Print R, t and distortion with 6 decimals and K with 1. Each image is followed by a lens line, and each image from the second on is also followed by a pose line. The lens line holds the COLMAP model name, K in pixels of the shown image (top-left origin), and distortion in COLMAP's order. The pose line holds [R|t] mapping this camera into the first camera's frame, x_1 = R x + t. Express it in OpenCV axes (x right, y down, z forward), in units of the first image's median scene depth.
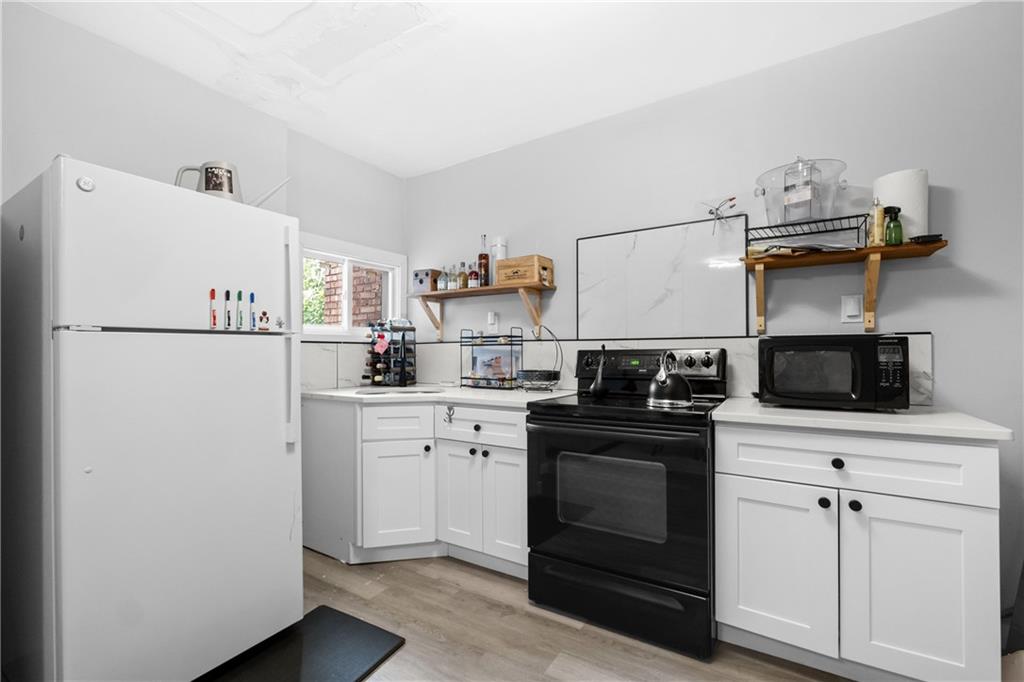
lens RADIAL K [[441.9, 0, 507.2], [0, 441.9, 348.0], [0, 0, 1]] dist [-0.012825, -0.000454]
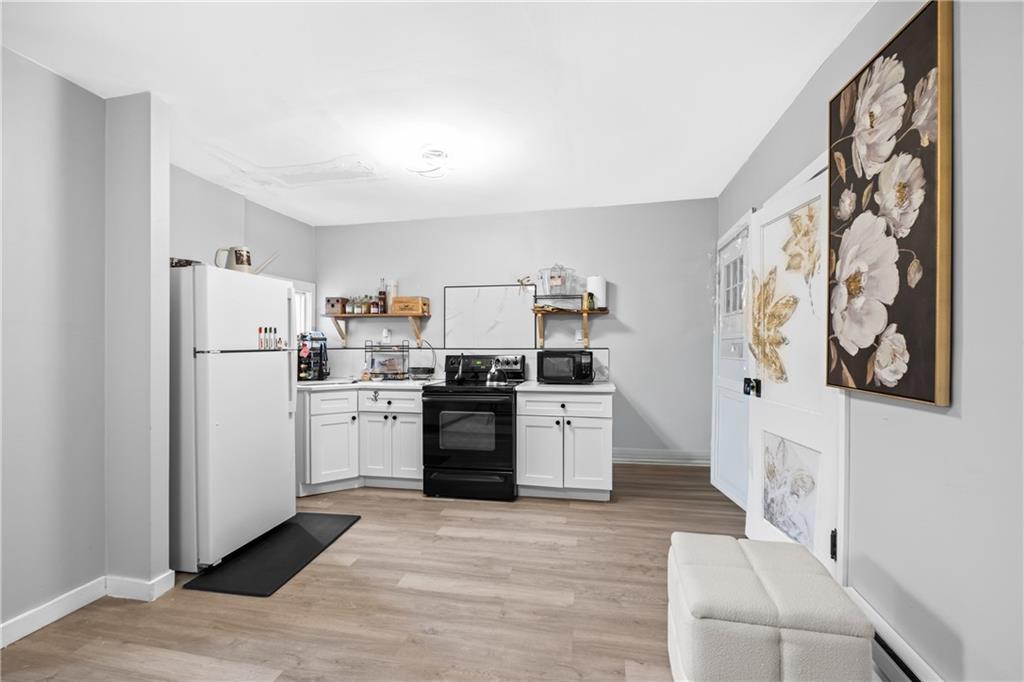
lens RADIAL K [[441.9, 0, 509.5], [0, 441.9, 343.9], [0, 0, 1]] dist [-0.012825, -0.000454]
pose [[0.932356, 0.002230, 0.361534, -0.272013], [-0.004352, 0.999978, 0.005056, -0.059308], [-0.361515, -0.006287, 0.932345, -0.800320]]
